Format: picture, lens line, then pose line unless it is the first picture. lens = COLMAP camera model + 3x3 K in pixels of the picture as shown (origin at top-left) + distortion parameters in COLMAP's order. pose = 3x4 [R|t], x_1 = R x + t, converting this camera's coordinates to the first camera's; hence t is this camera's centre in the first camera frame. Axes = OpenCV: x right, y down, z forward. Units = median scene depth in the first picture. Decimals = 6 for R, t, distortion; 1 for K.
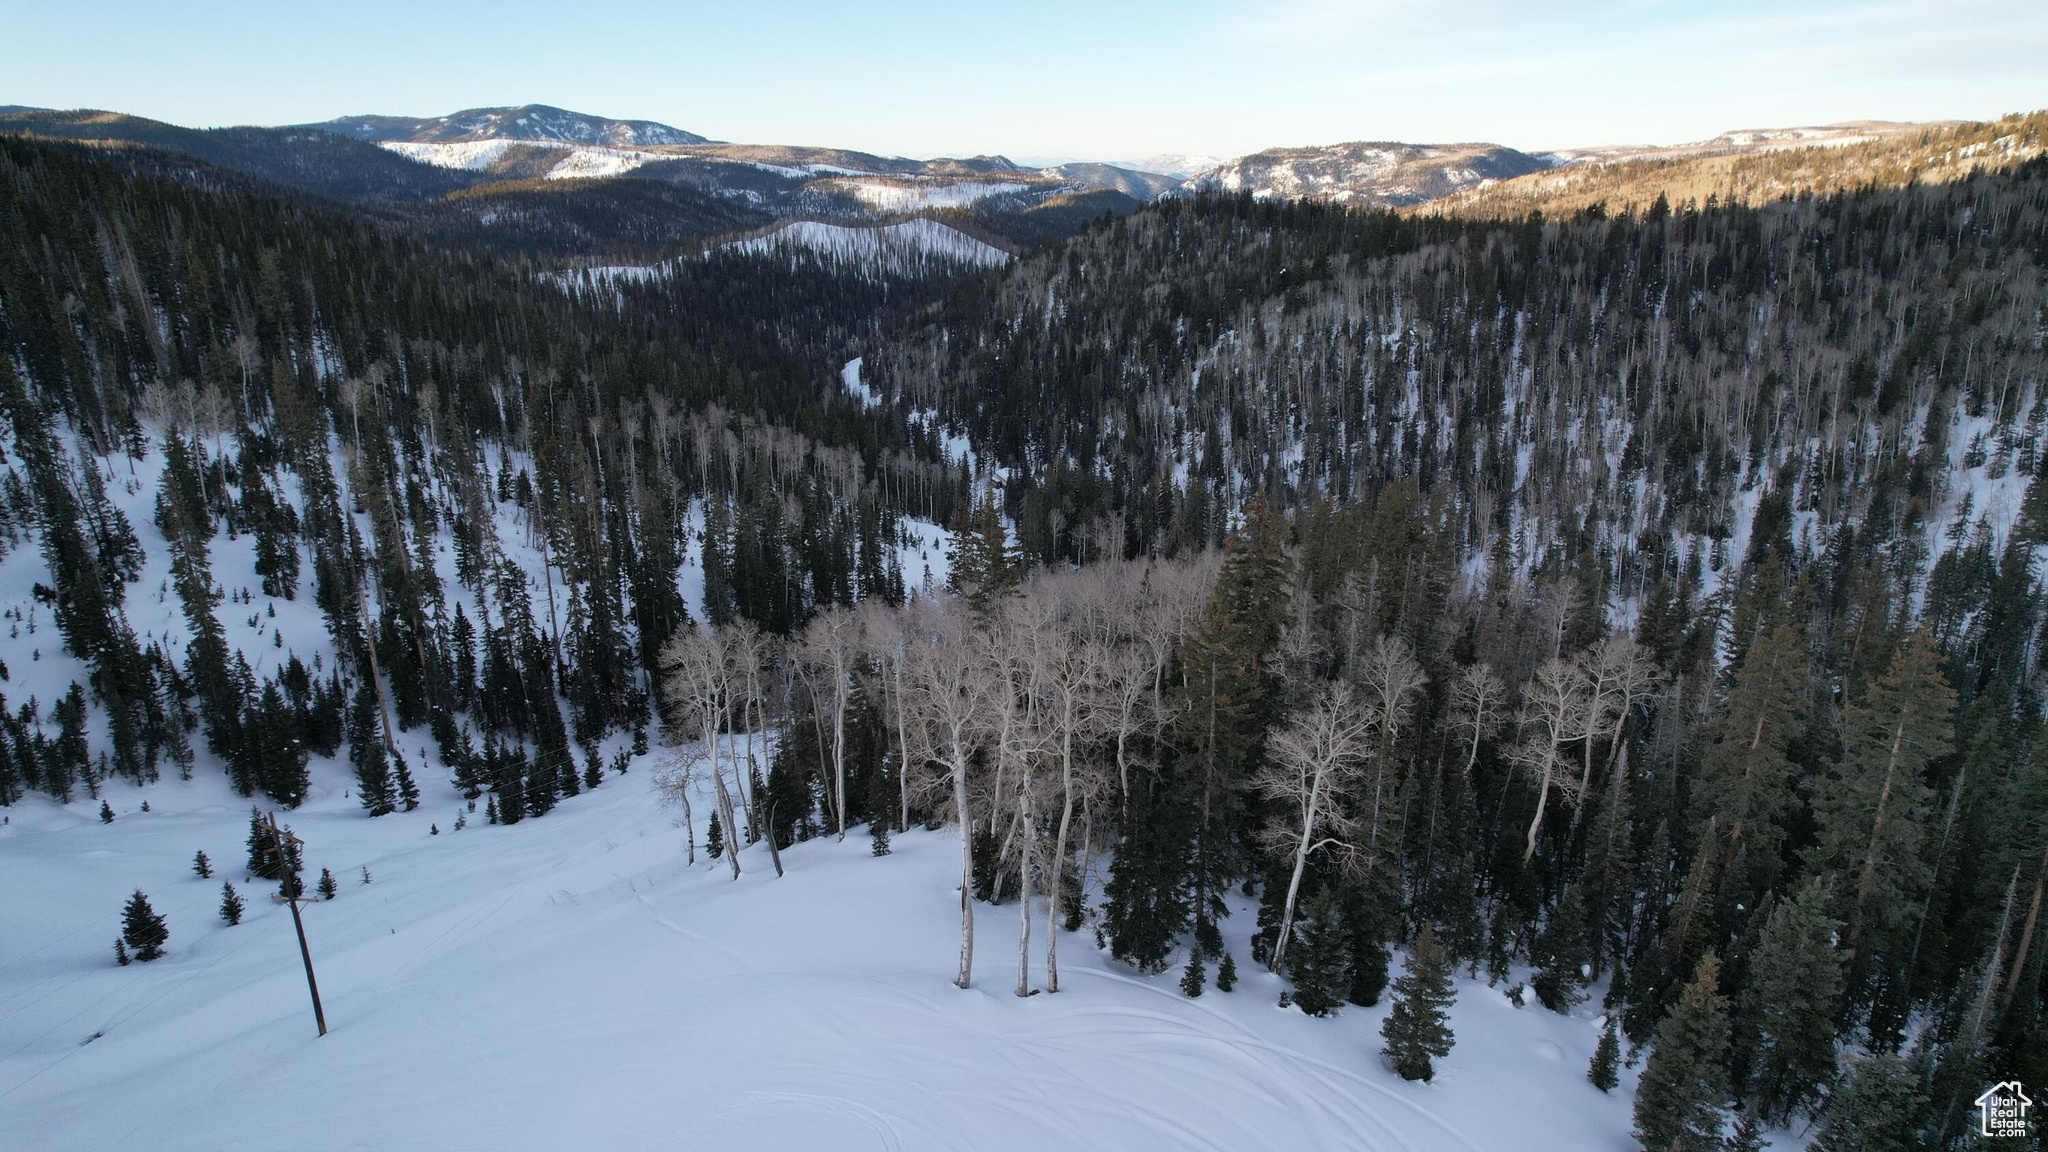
lens RADIAL K [[1286.5, 0, 1015.8], [0, 1286.5, 584.5], [0, 0, 1]] dist [-0.063710, 0.050261]
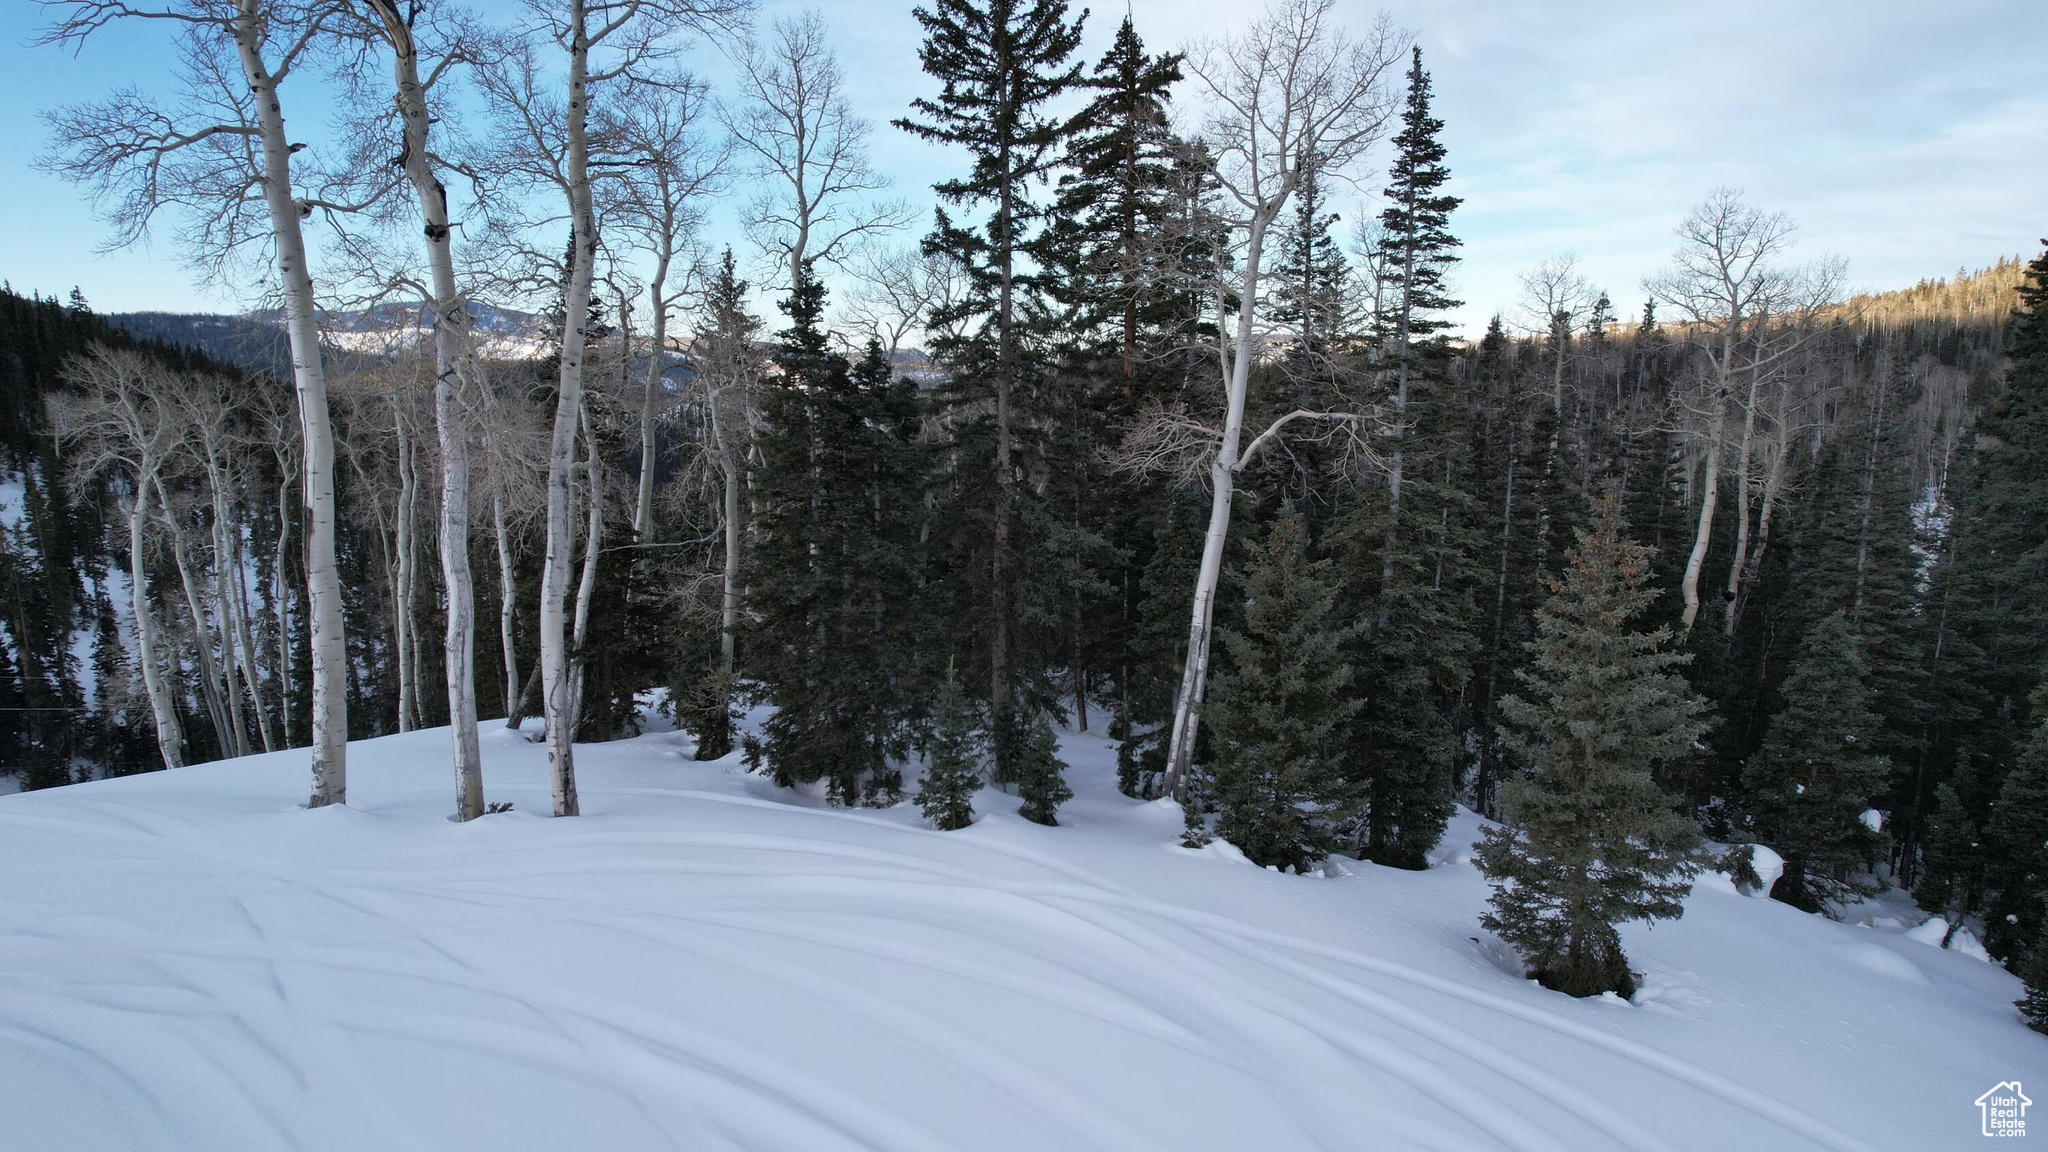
lens RADIAL K [[1286.5, 0, 1021.7], [0, 1286.5, 588.6], [0, 0, 1]] dist [-0.063710, 0.050261]
pose [[0.997768, -0.007358, 0.066363, 0.203415], [0.017022, 0.989099, -0.146263, 0.462660], [-0.064563, 0.147067, 0.987017, 0.934389]]
